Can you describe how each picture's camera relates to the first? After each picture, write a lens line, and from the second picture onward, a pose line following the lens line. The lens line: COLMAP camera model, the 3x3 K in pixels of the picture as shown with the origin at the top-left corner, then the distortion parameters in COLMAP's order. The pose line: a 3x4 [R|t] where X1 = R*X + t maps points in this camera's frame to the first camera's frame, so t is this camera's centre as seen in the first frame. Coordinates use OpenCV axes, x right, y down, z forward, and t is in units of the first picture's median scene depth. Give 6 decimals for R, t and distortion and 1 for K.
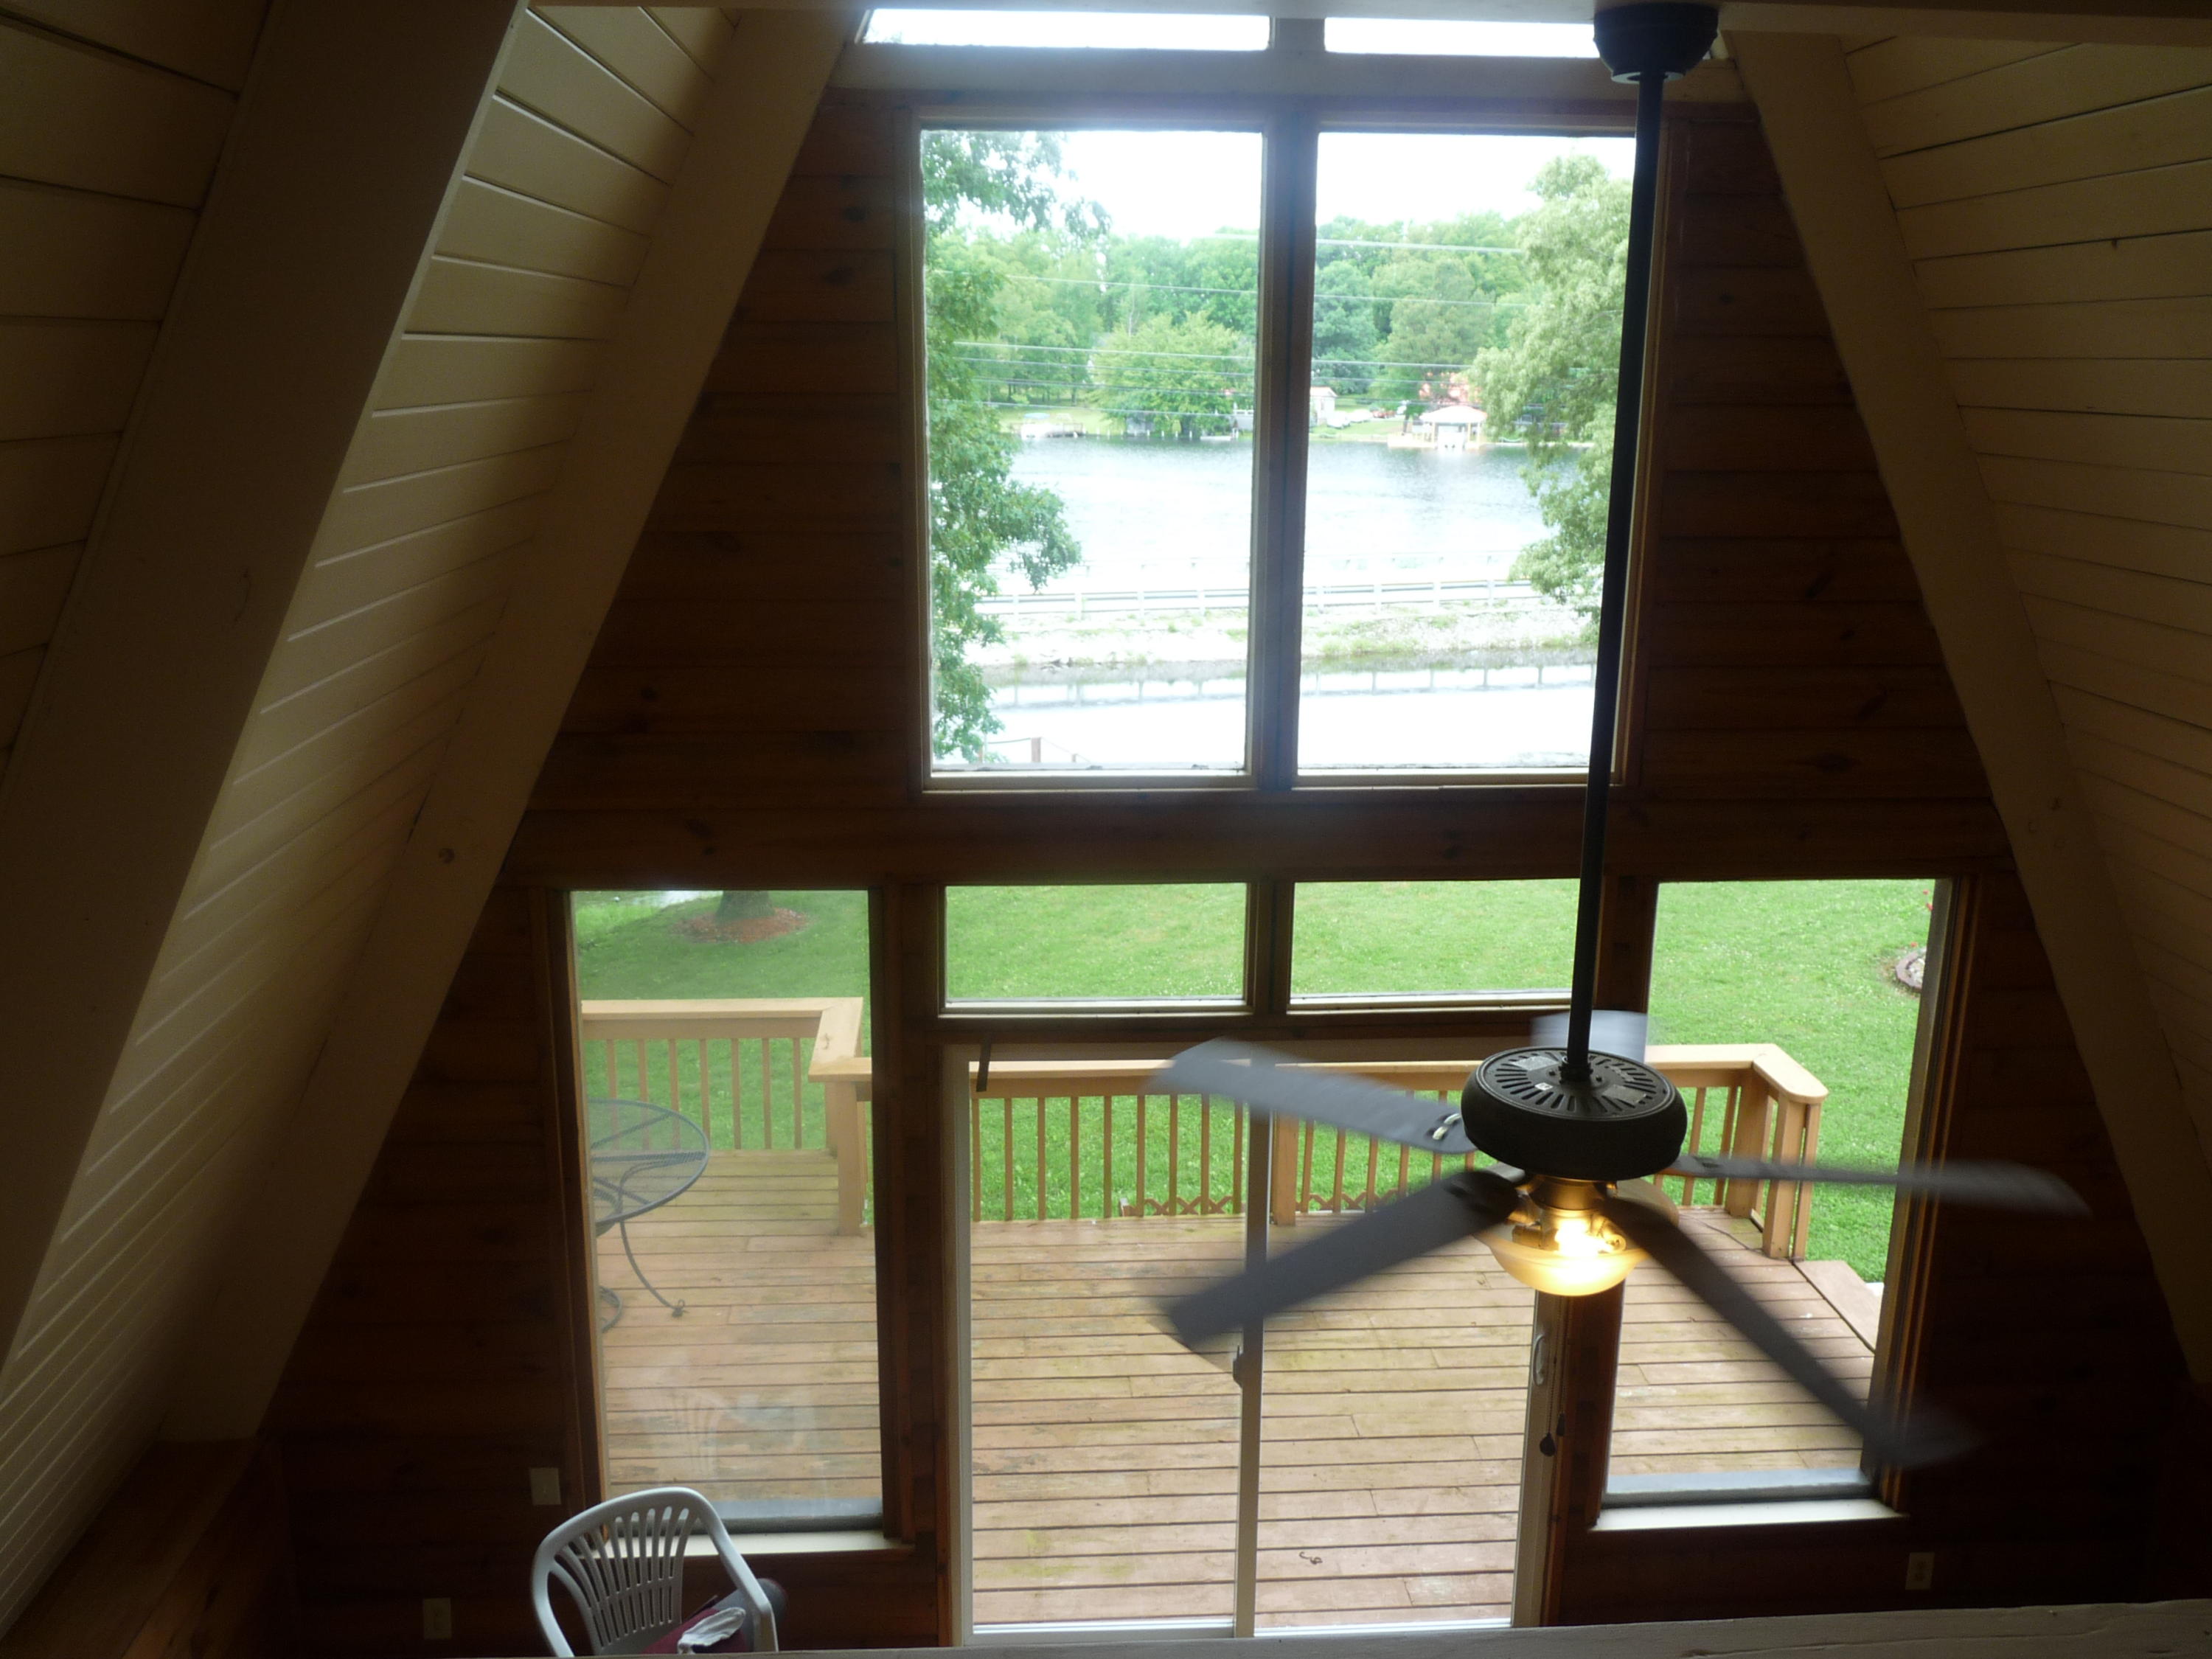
lens RADIAL K [[1772.4, 0, 1101.7], [0, 1772.4, 824.3], [0, 0, 1]] dist [0.006117, -0.054691]
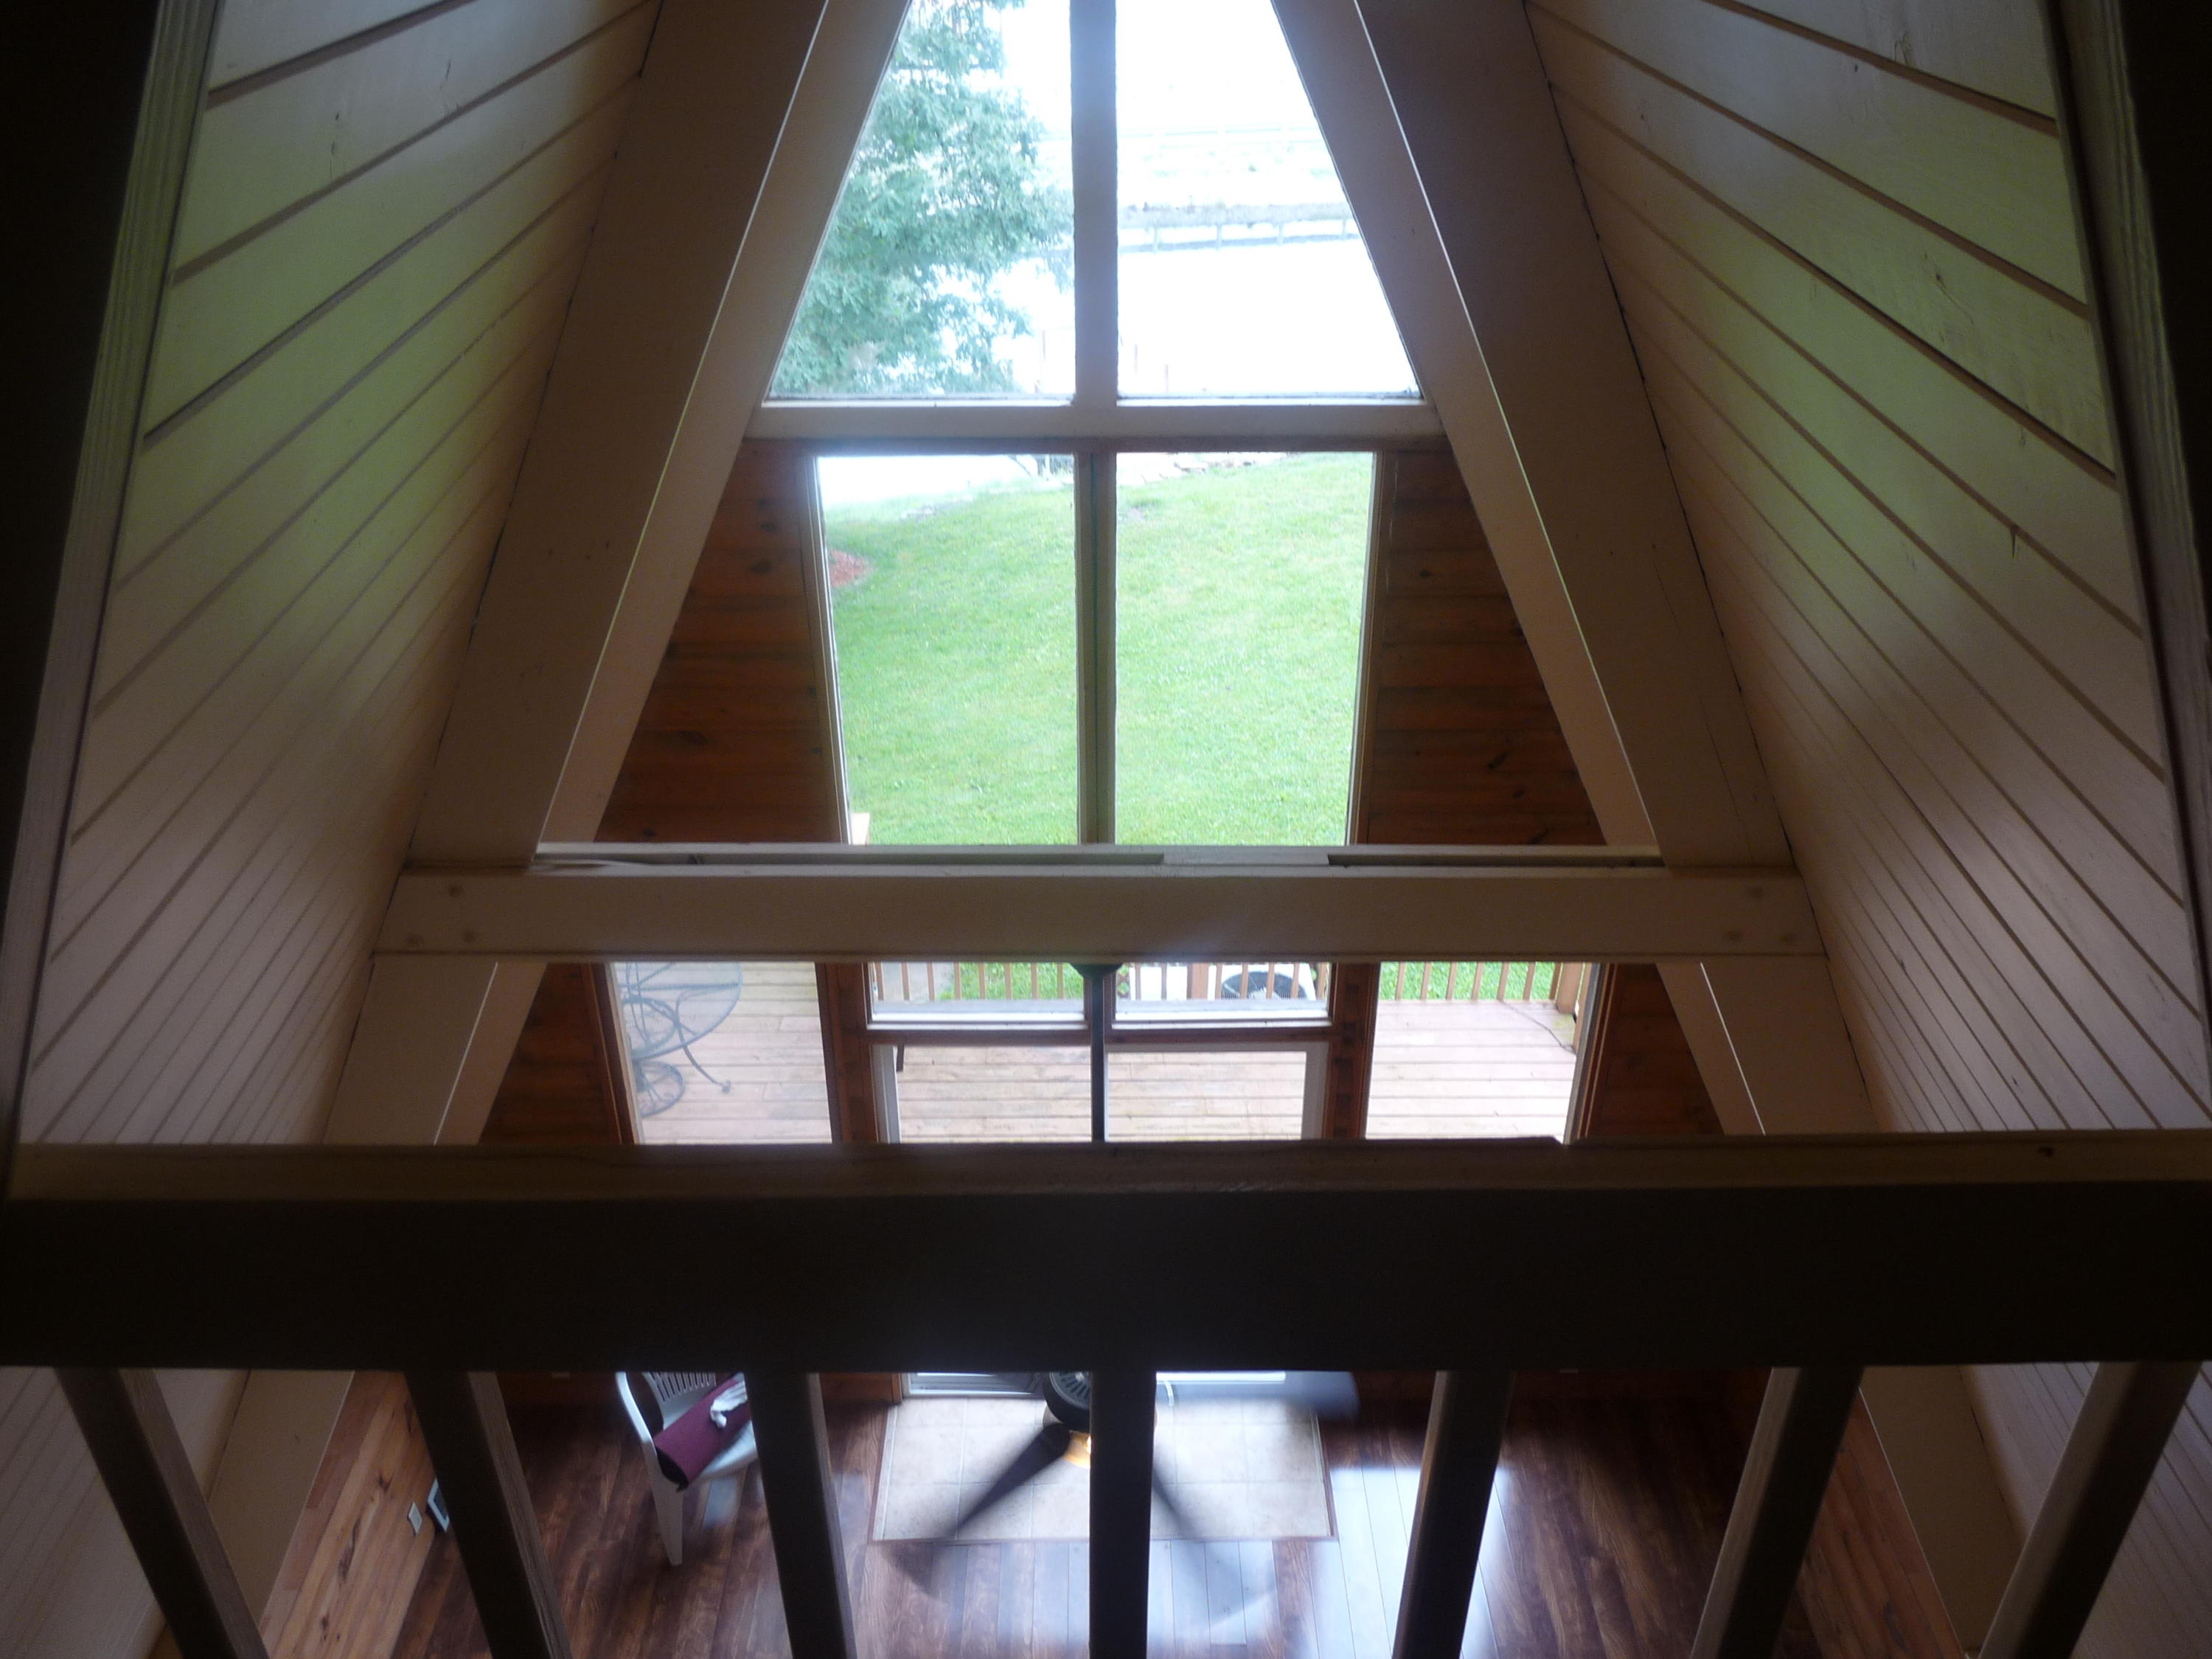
lens RADIAL K [[1772.4, 0, 1106.8], [0, 1772.4, 830.7], [0, 0, 1]] dist [0.006117, -0.054691]
pose [[0.998537, 0.018941, -0.050650, 0.126007], [-0.003529, 0.957474, 0.288498, -0.337440], [0.053960, -0.287897, 0.956140, -0.230858]]
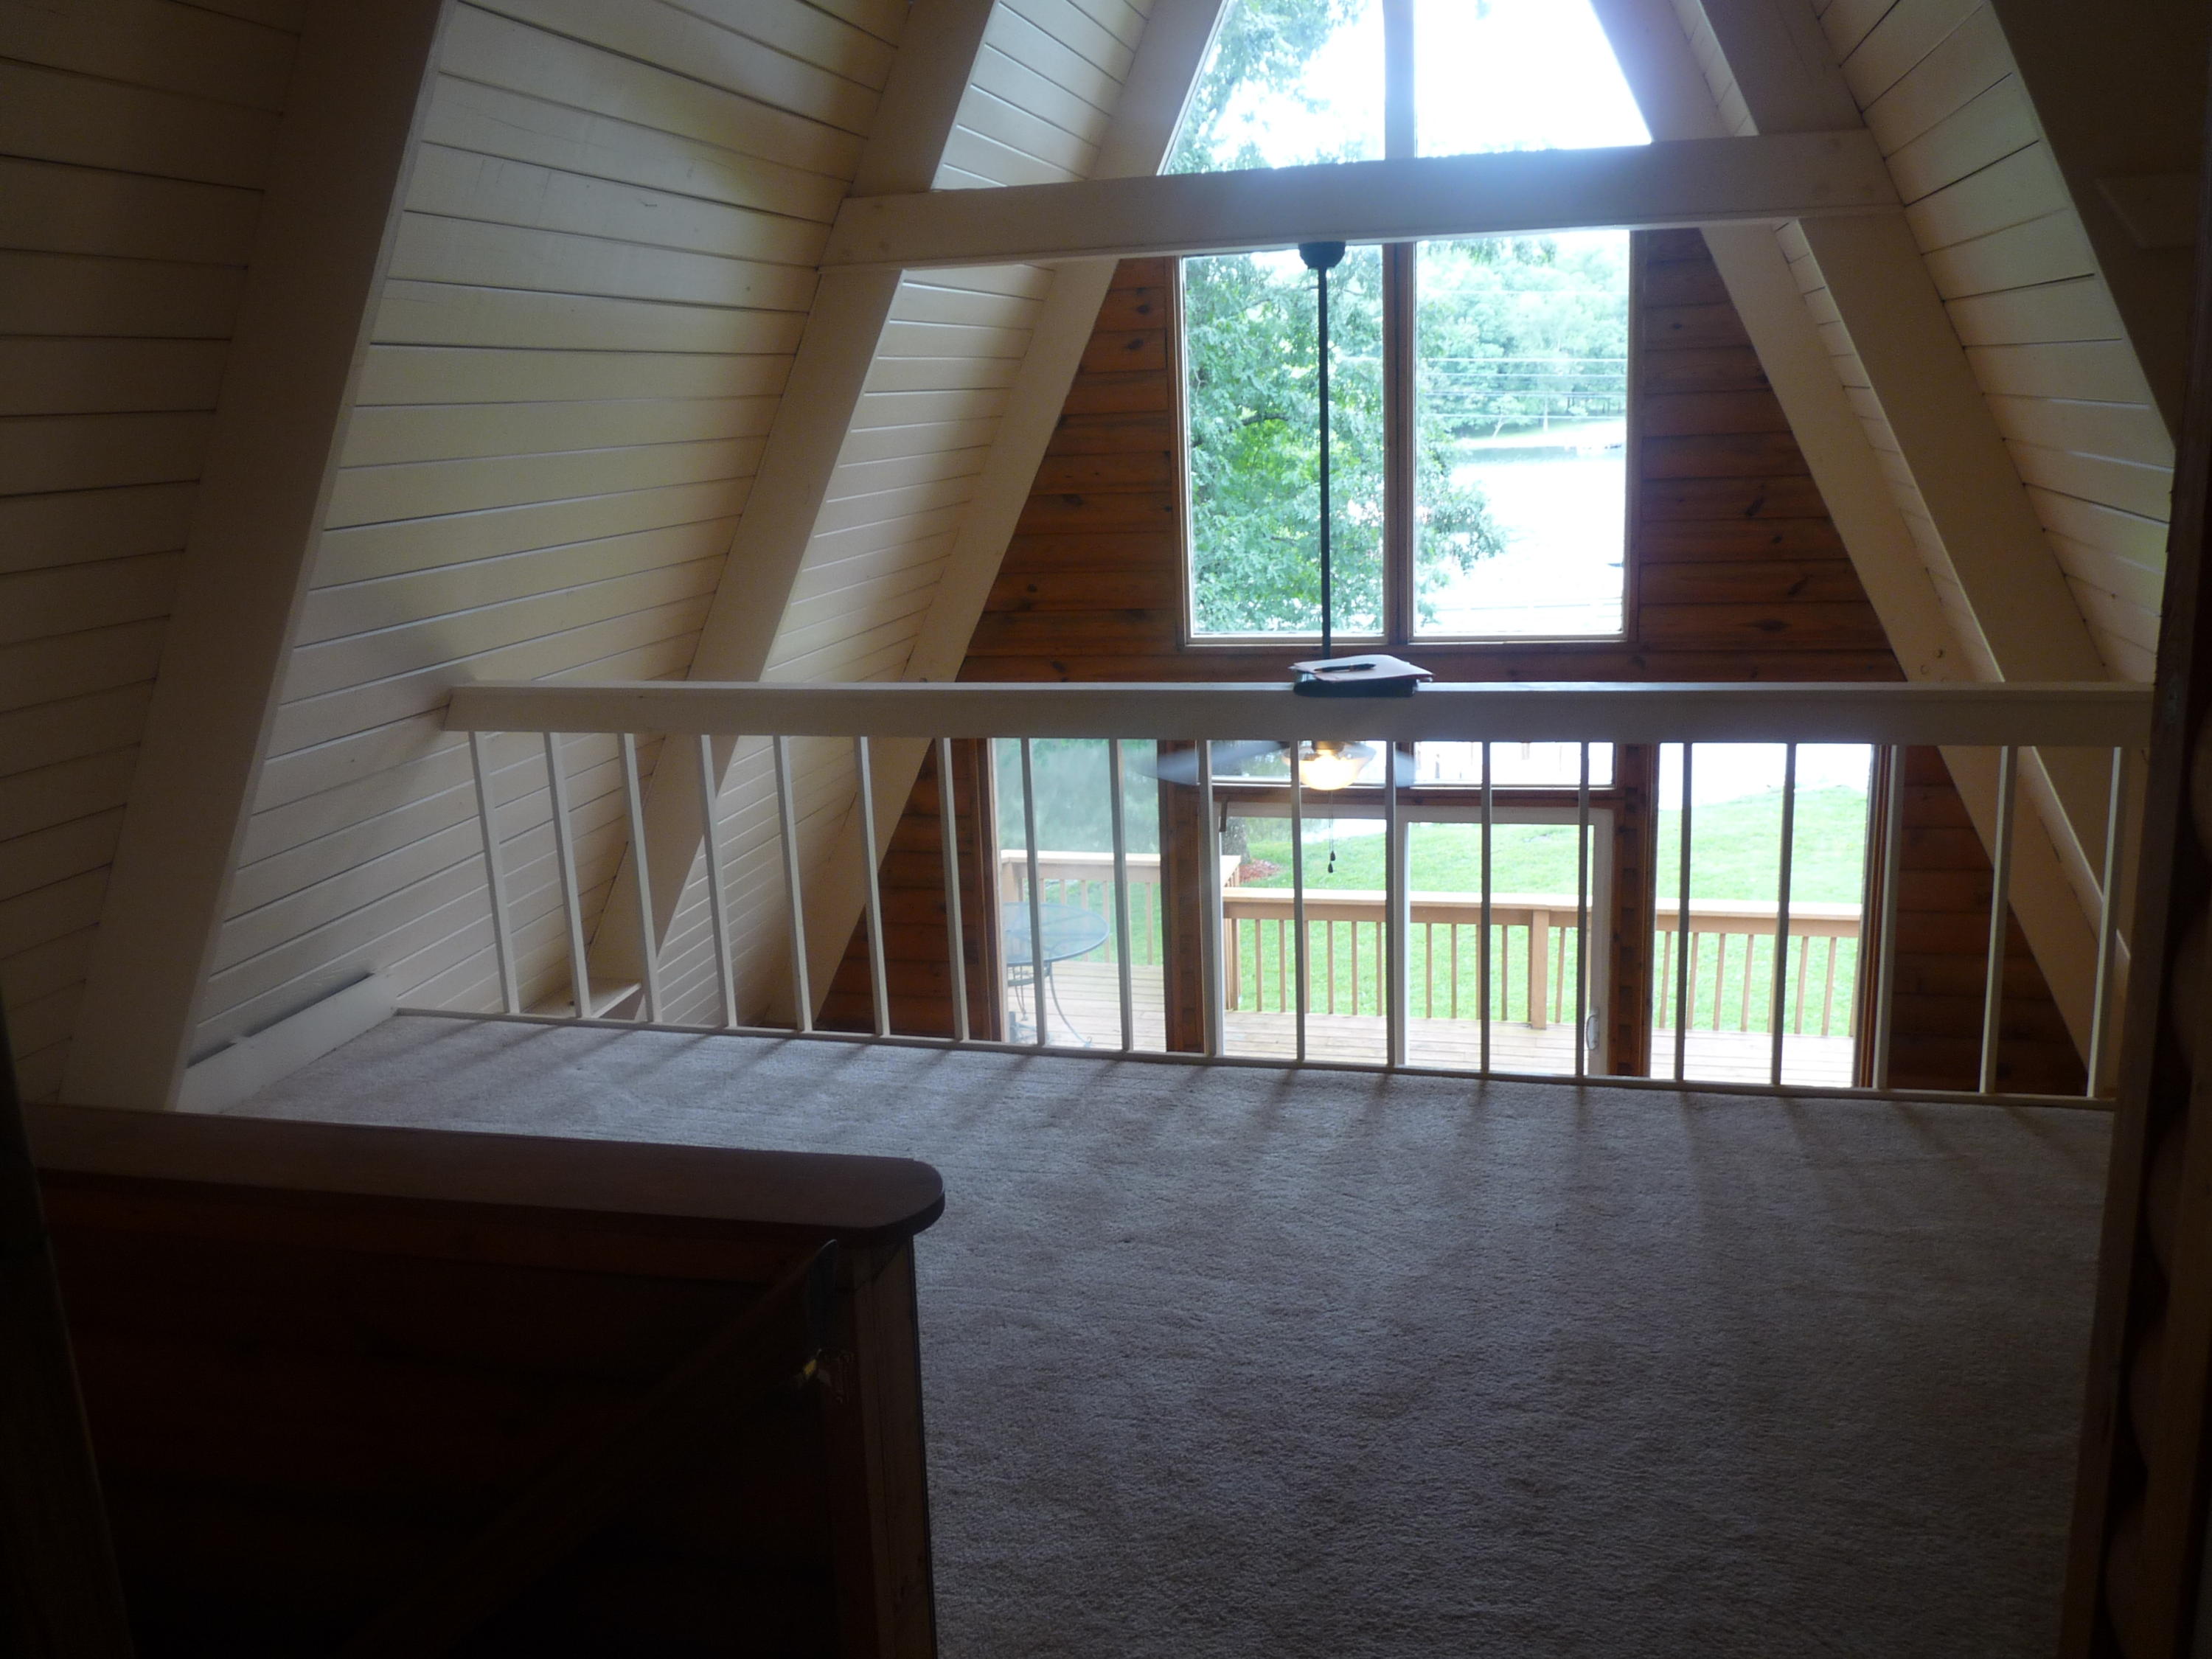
lens RADIAL K [[1772.4, 0, 1102.7], [0, 1772.4, 822.3], [0, 0, 1]] dist [0.006117, -0.054691]
pose [[0.952377, 0.024628, -0.303927, 0.242559], [-0.028413, 0.999564, -0.008038, 0.117910], [0.303597, 0.016290, 0.952661, -0.446581]]
